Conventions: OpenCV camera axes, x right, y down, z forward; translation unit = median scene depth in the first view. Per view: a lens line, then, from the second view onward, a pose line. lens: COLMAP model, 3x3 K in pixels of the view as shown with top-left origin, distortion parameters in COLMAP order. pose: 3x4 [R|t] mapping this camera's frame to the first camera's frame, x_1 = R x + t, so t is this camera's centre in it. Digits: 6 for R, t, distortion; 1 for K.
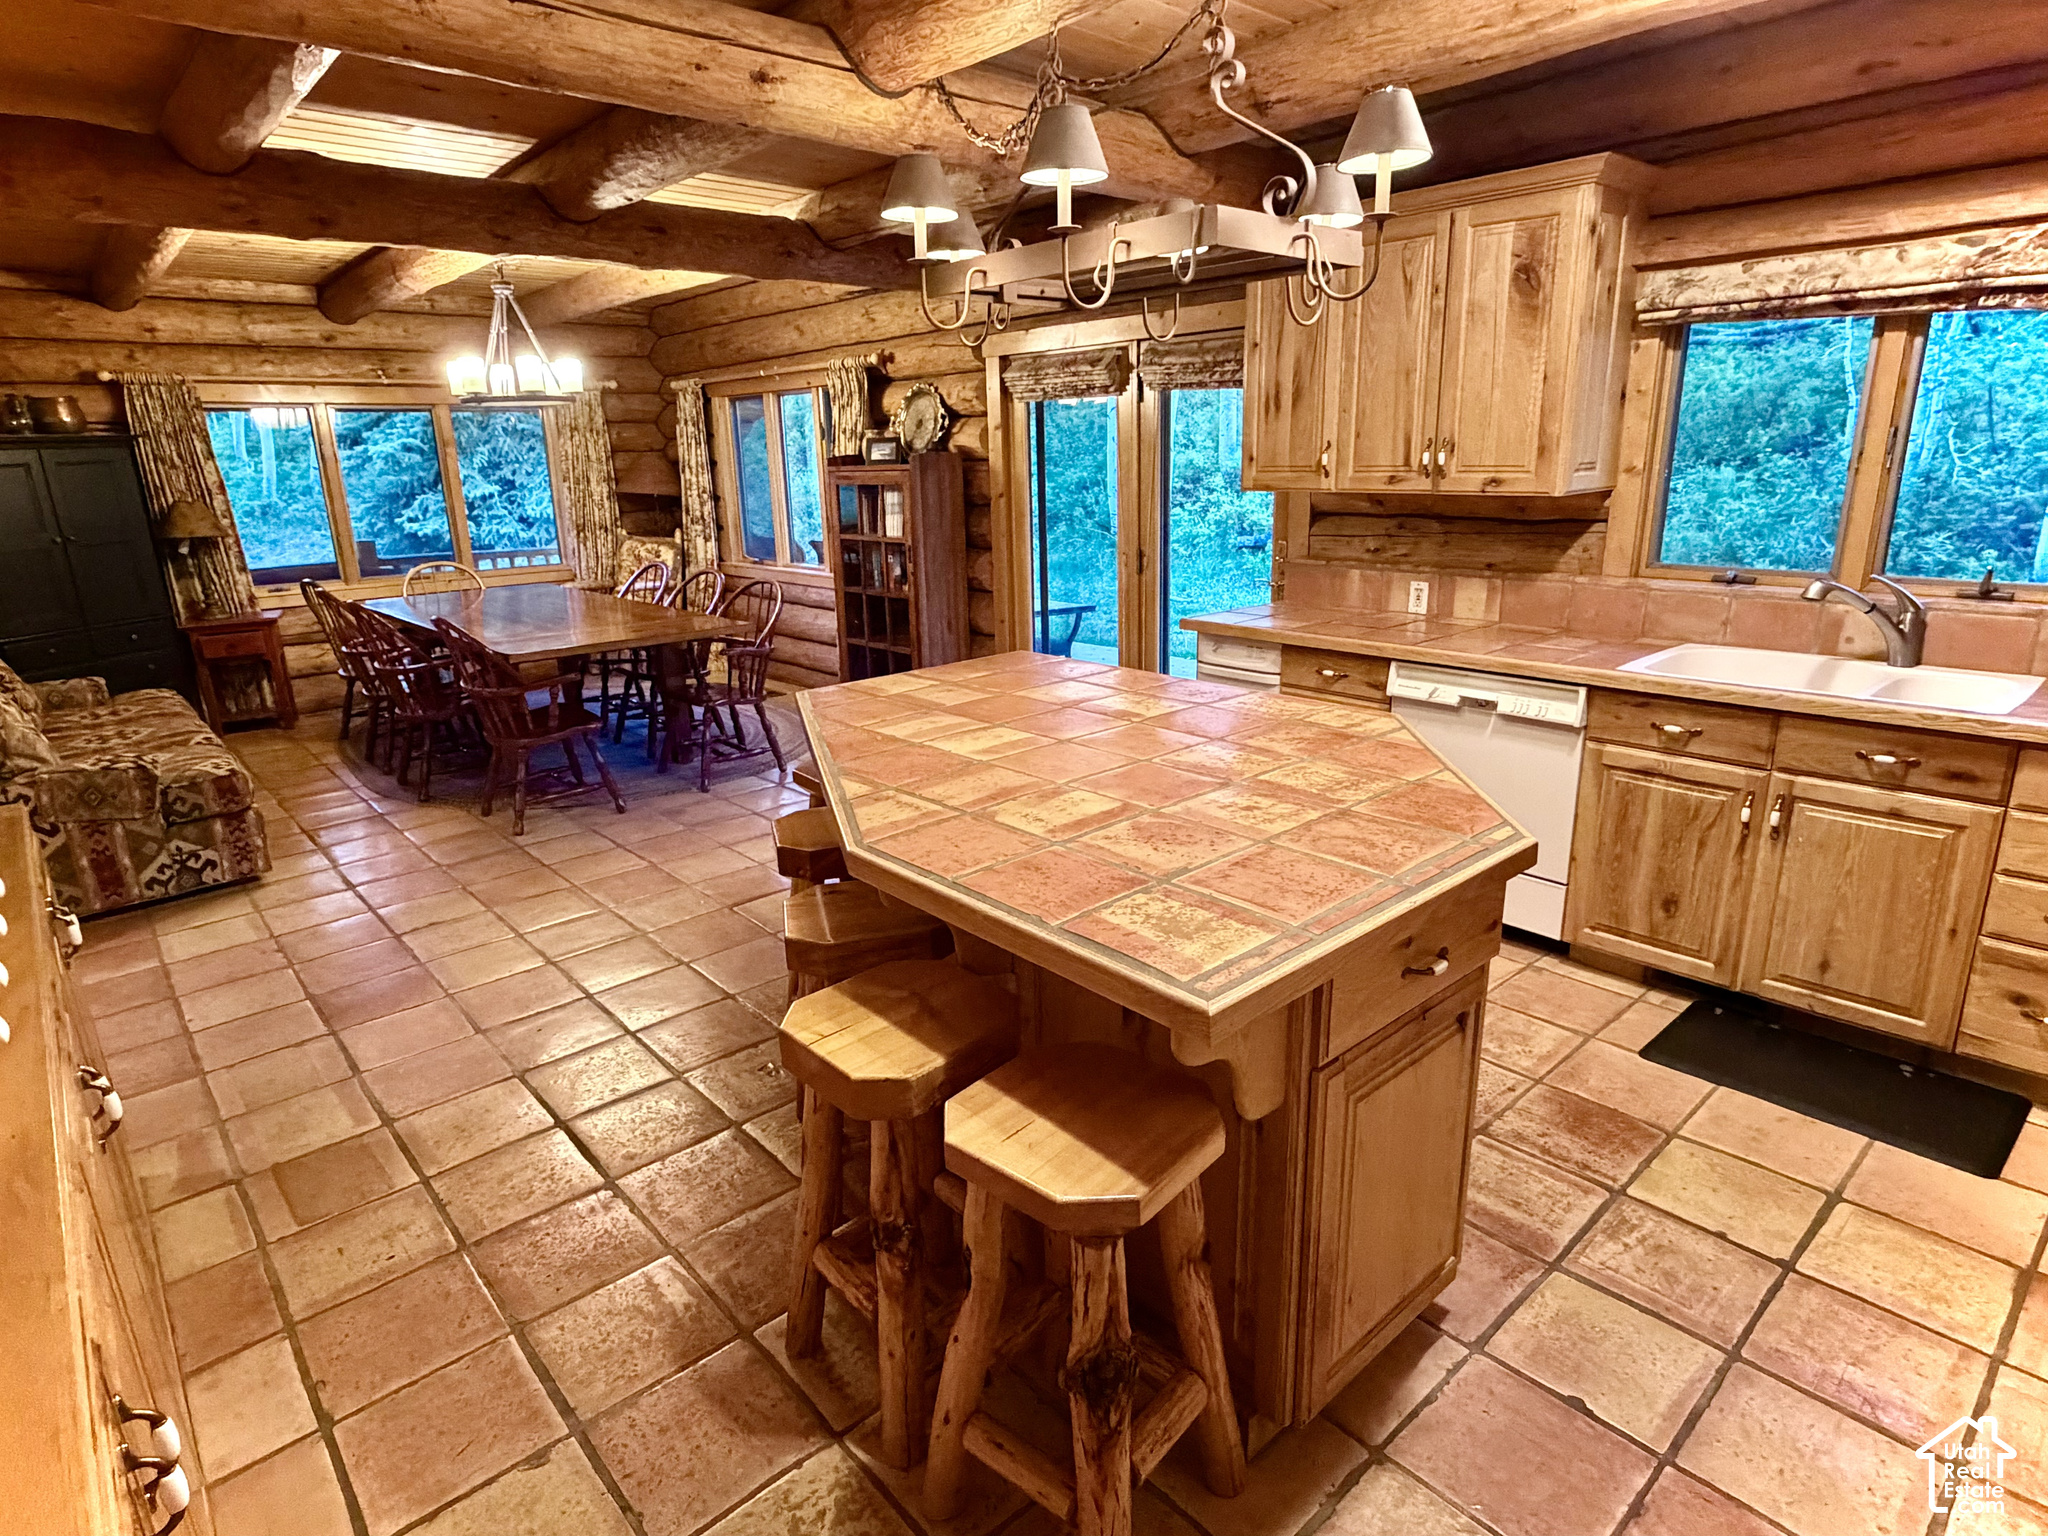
lens RADIAL K [[1123.3, 0, 1020.5], [0, 1123.3, 769.4], [0, 0, 1]] dist [0.002249, 0.000000]
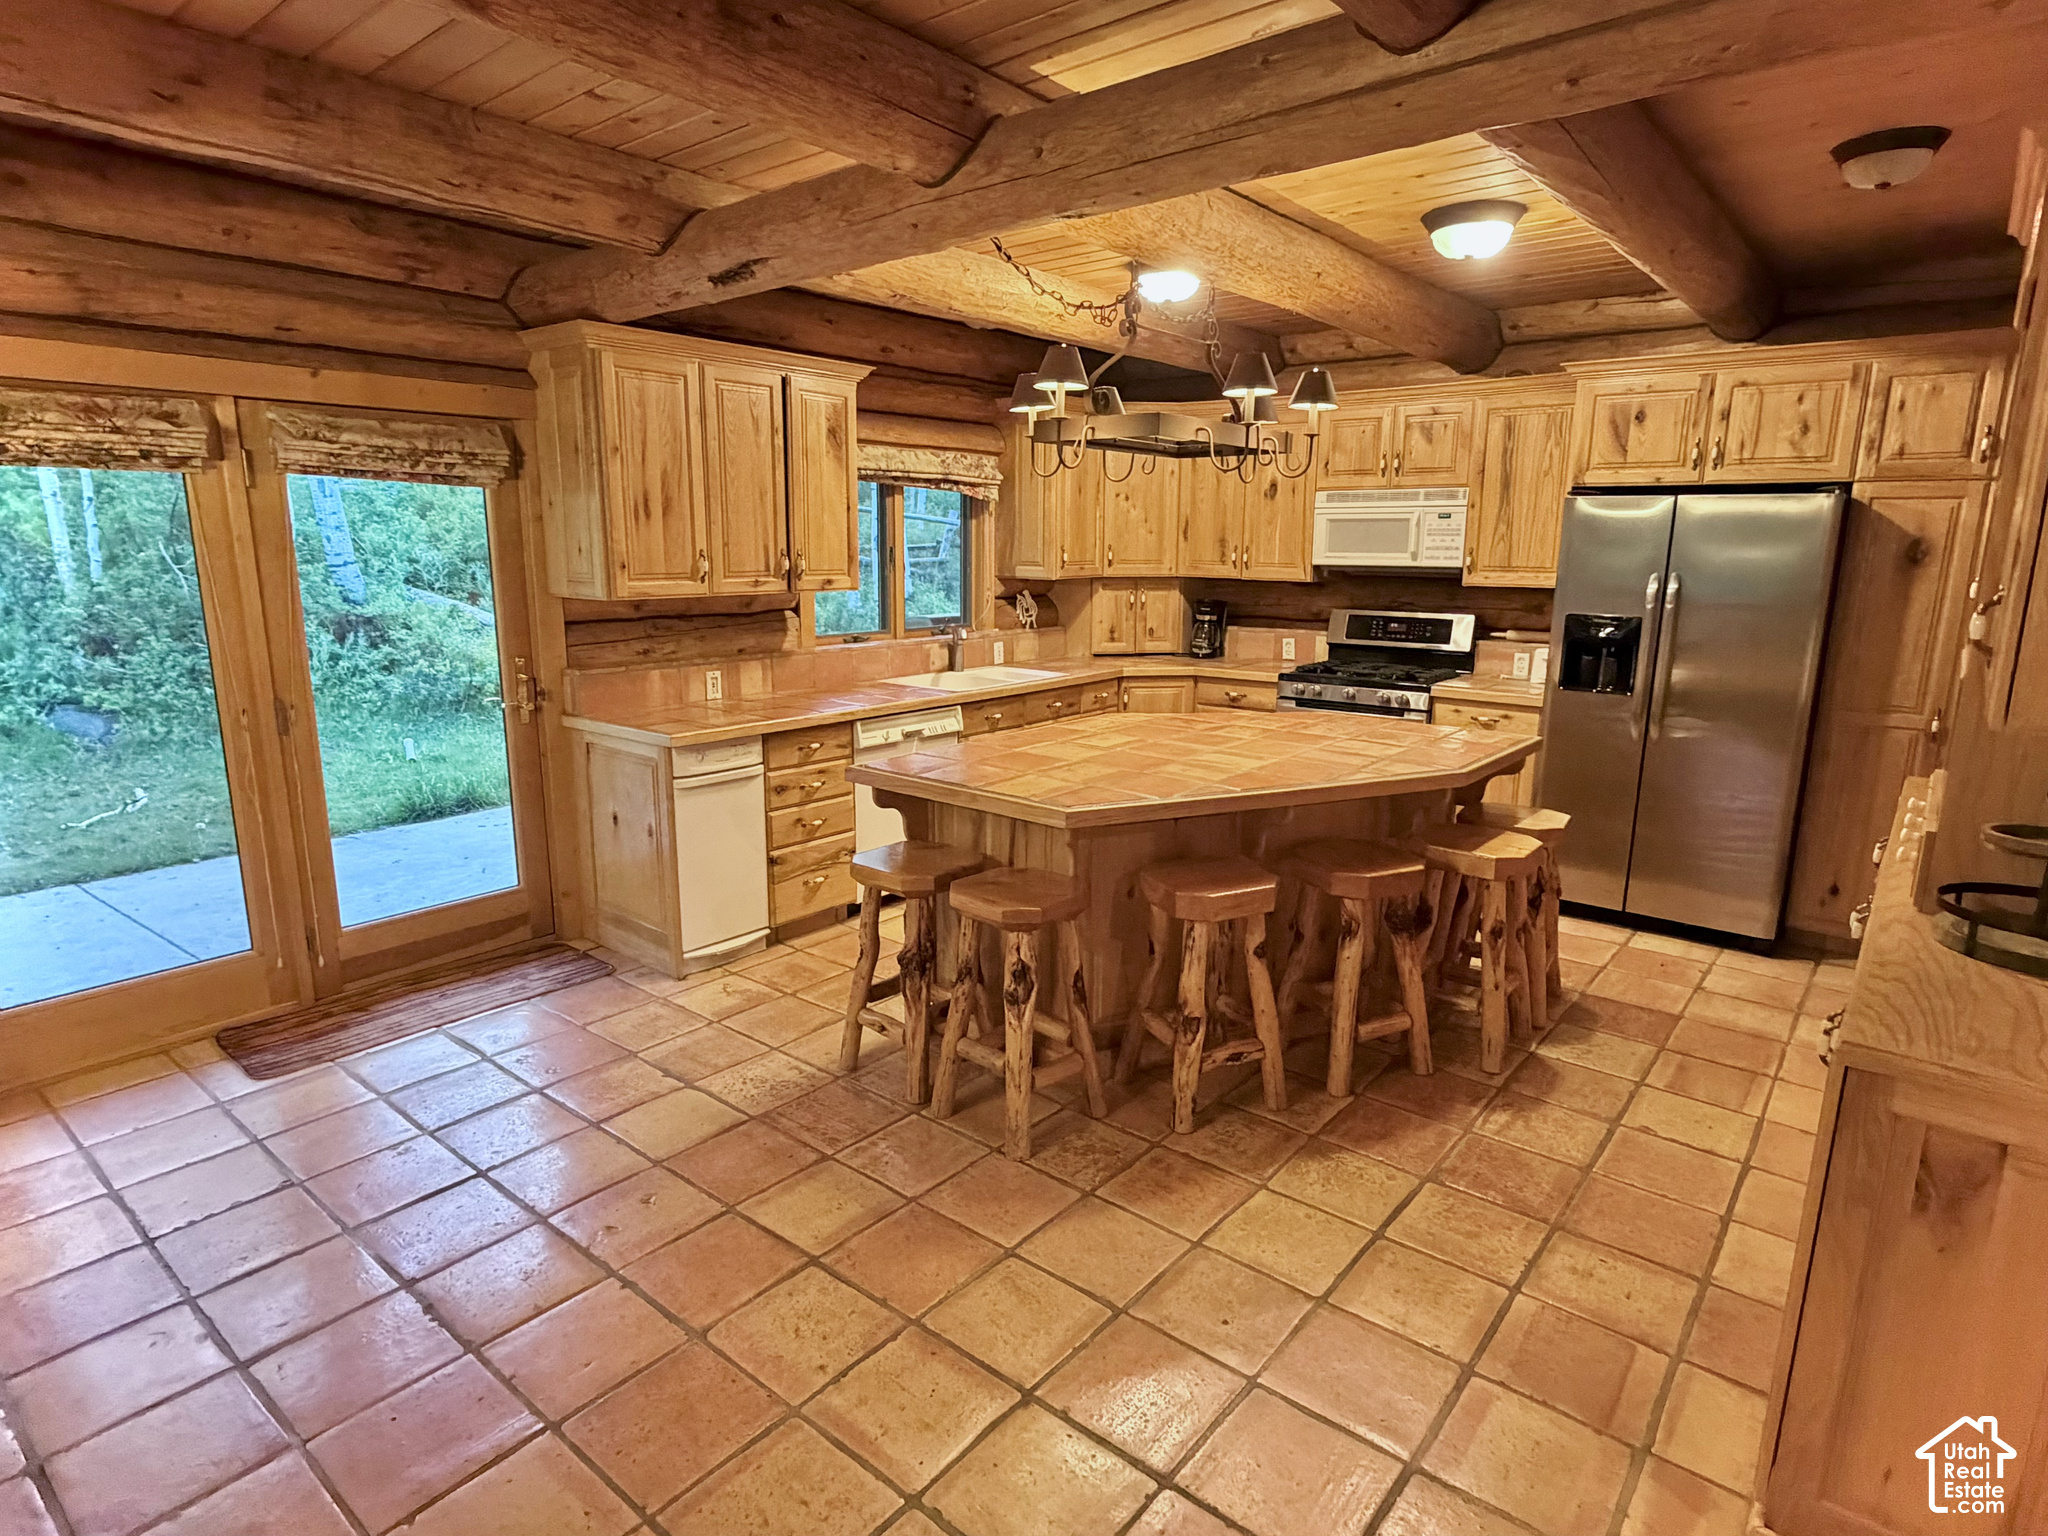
lens RADIAL K [[1123.3, 0, 1021.5], [0, 1123.3, 769.6], [0, 0, 1]] dist [0.002249, 0.000000]
pose [[-0.155830, -0.176959, 0.971804, -0.538491], [0.270519, 0.938564, 0.214284, -0.153316], [-0.950019, 0.296283, -0.098386, 0.555575]]
